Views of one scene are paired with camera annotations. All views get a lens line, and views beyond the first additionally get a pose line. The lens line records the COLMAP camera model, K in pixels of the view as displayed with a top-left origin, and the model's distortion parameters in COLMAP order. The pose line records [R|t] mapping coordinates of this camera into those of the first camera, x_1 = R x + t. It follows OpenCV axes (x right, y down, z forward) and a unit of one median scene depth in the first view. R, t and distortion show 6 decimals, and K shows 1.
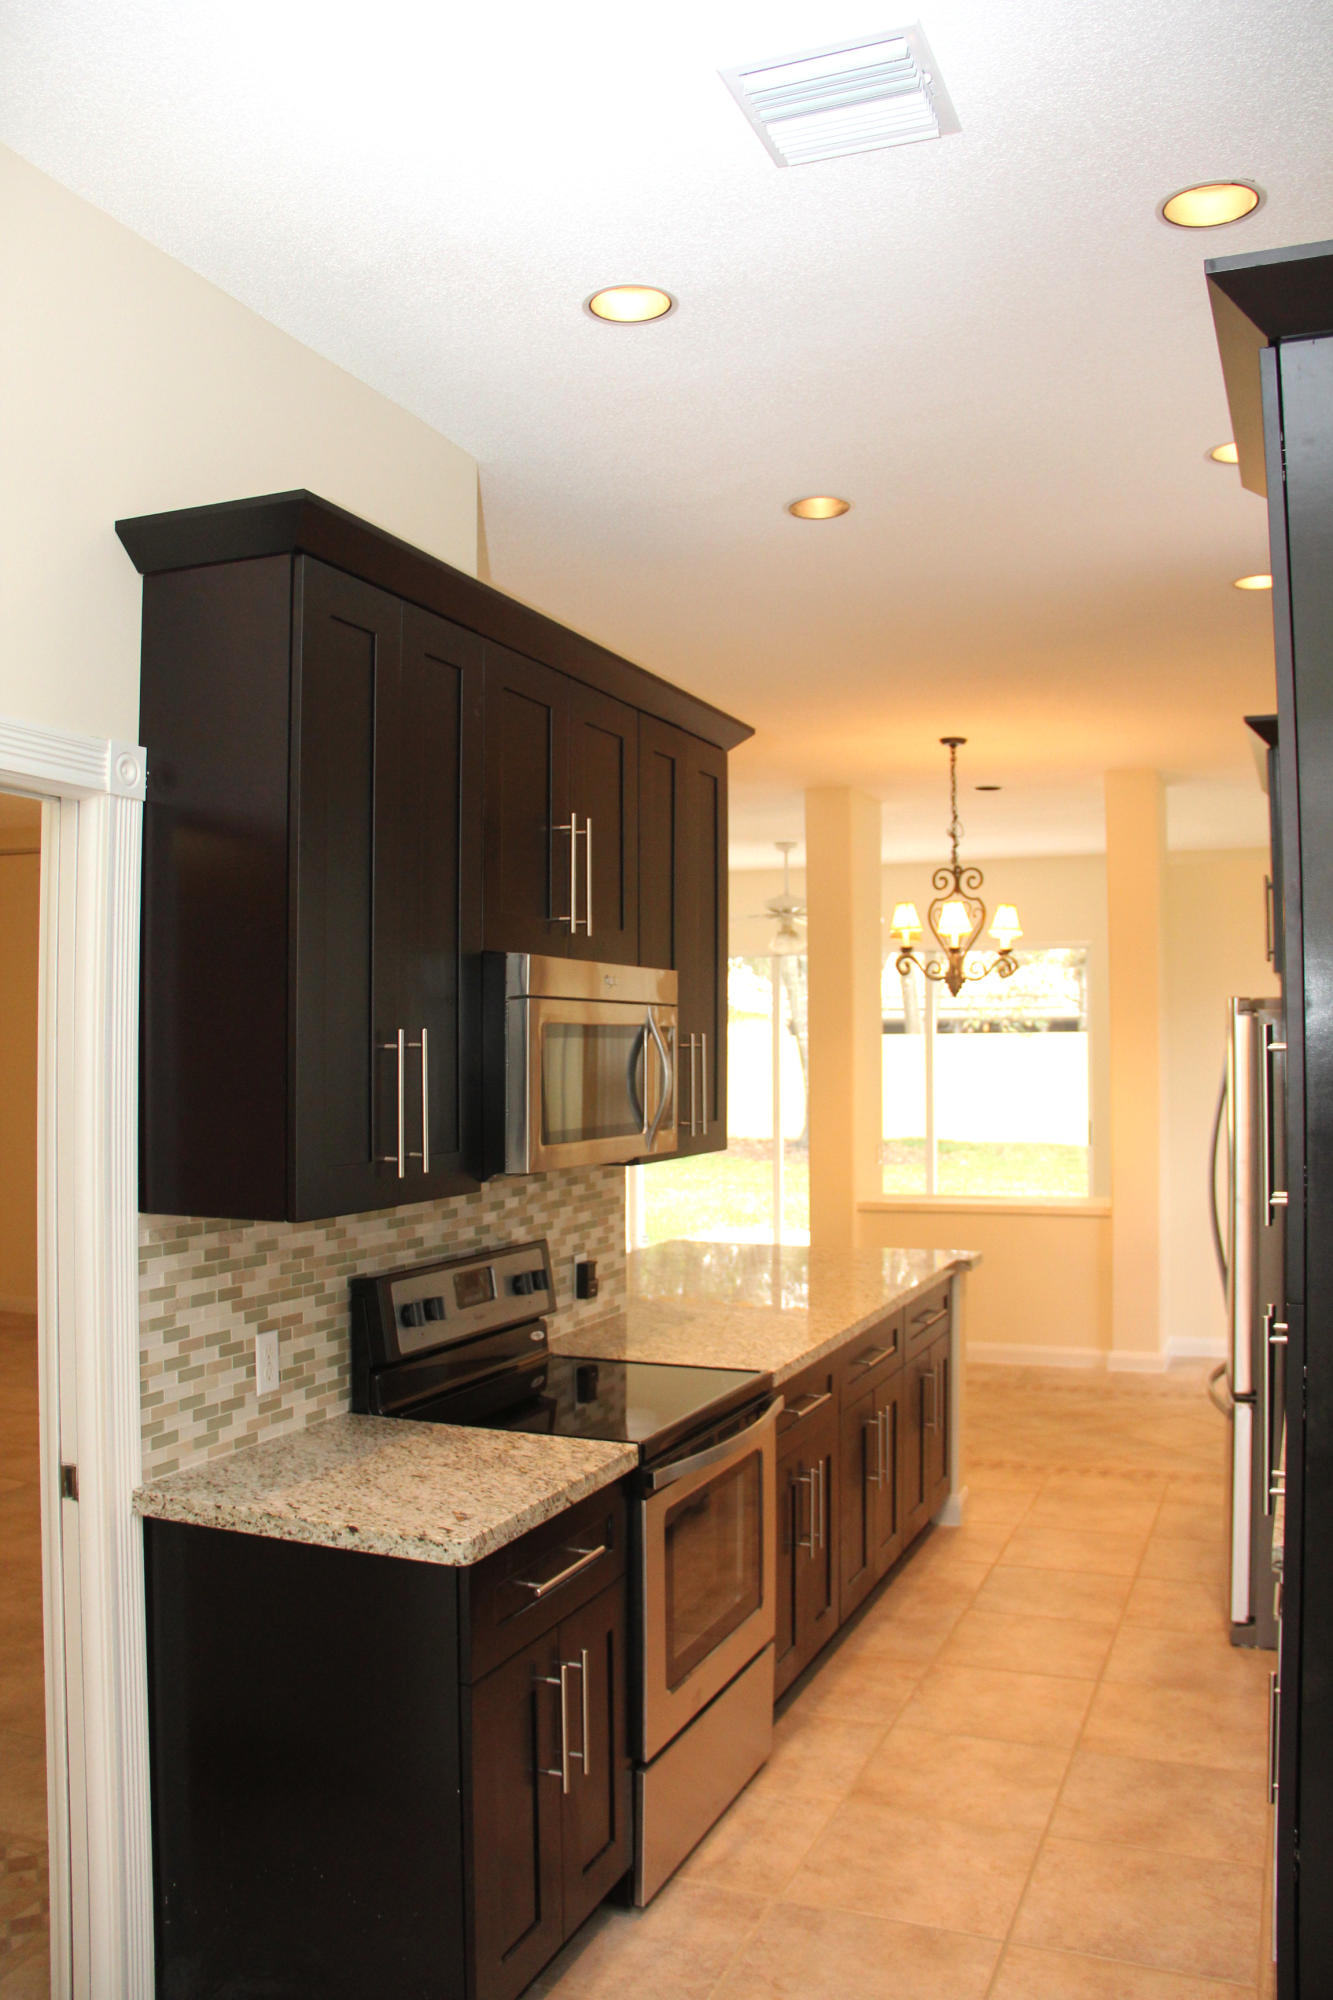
lens RADIAL K [[1642.2, 0, 662.9], [0, 1642.2, 1004.2], [0, 0, 1]] dist [-0.178341, 0.119690]
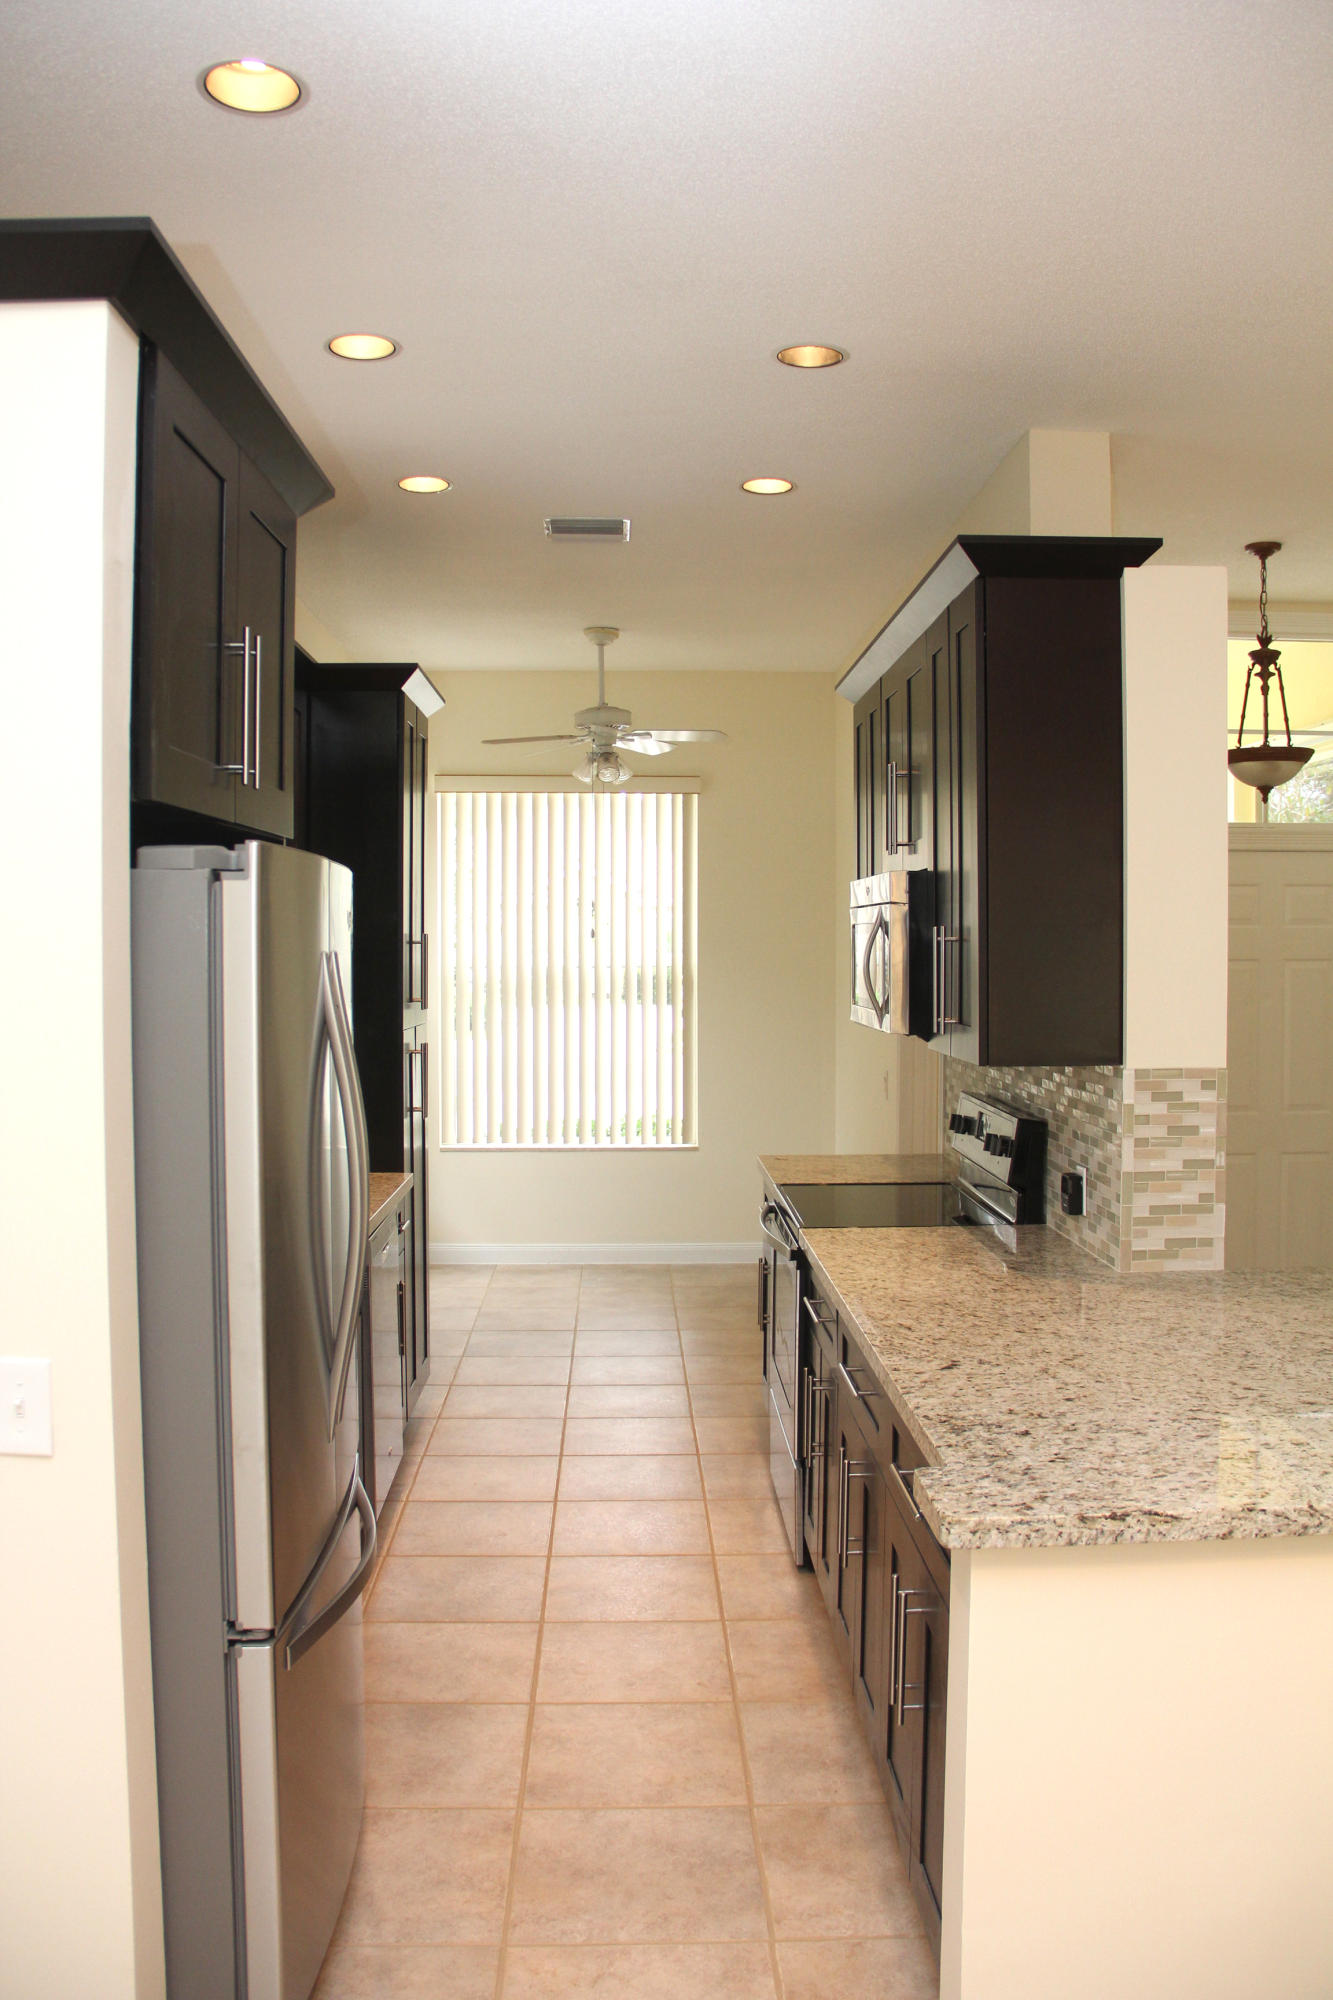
lens RADIAL K [[1642.2, 0, 664.8], [0, 1642.2, 987.1], [0, 0, 1]] dist [-0.178341, 0.119690]
pose [[-0.916137, 0.012704, -0.400664, 0.604133], [0.012379, 0.999918, 0.003399, 0.052886], [0.400674, -0.001846, -0.916219, 1.998391]]
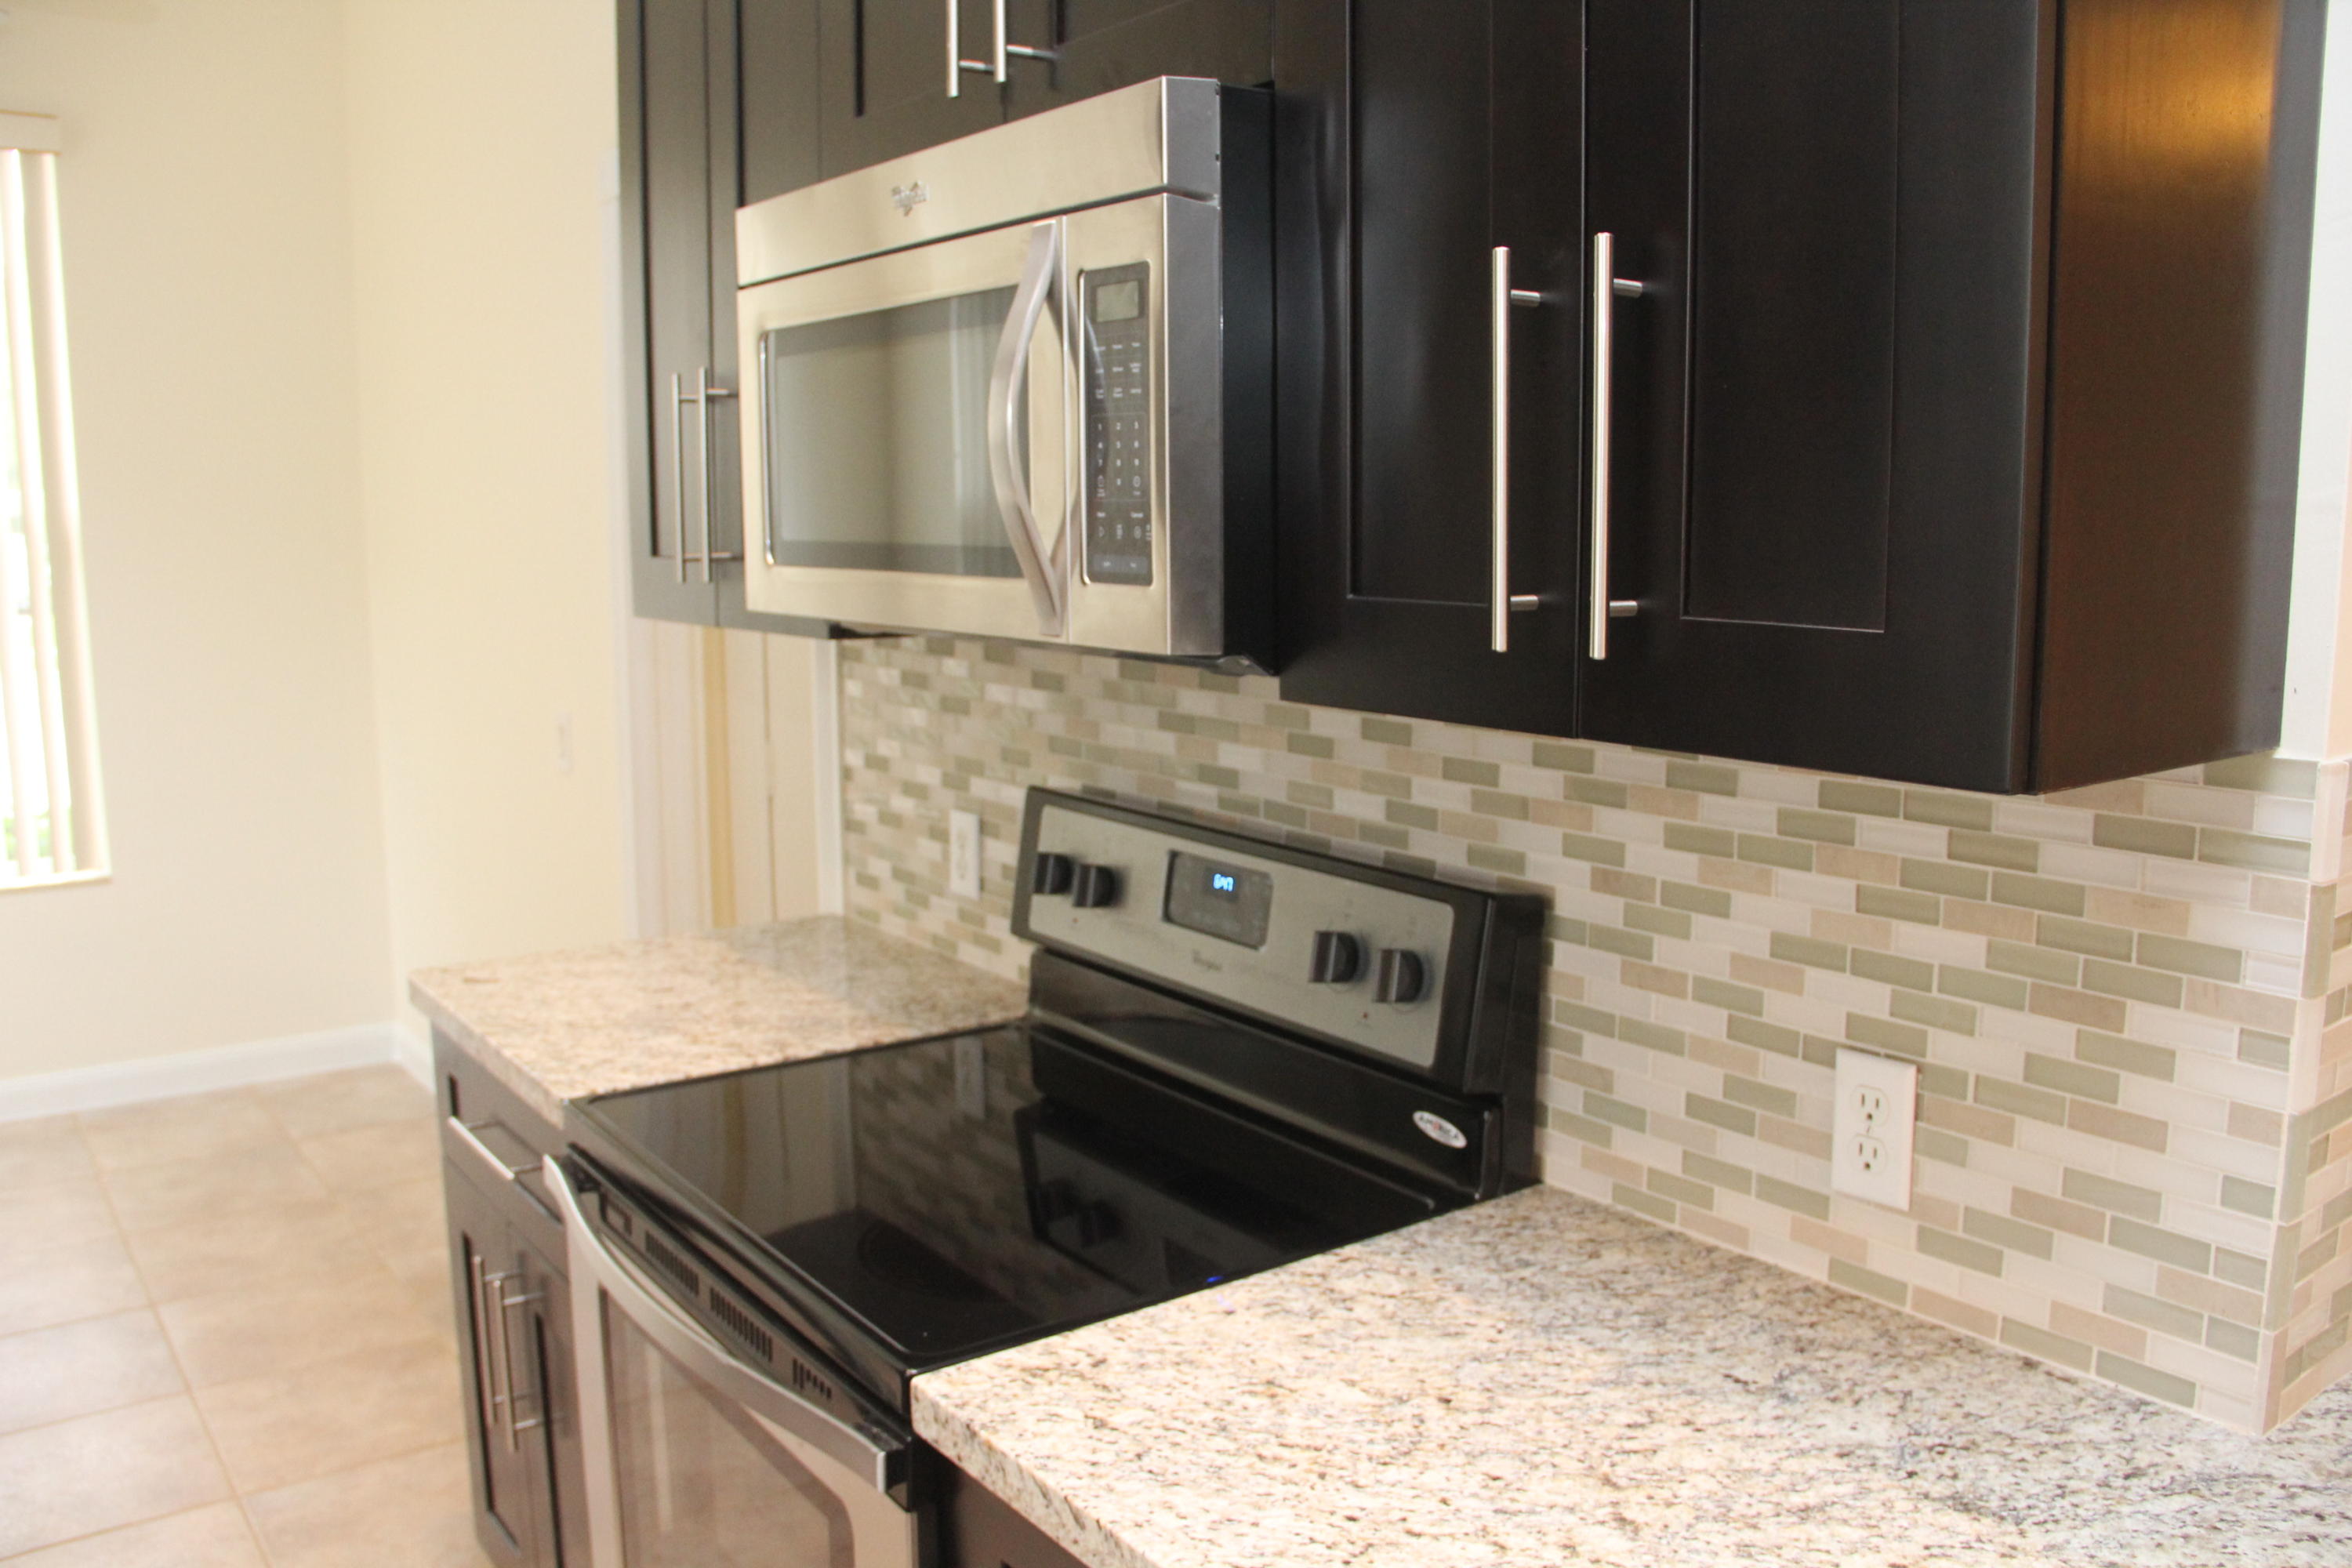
lens RADIAL K [[1931.2, 0, 1171.1], [0, 1931.2, 792.2], [0, 0, 1]] dist [-0.178341, 0.119690]
pose [[-0.529657, 0.127184, -0.838622, 0.324836], [0.022775, 0.990471, 0.135829, 0.066438], [0.847906, 0.052843, -0.527506, 1.209331]]
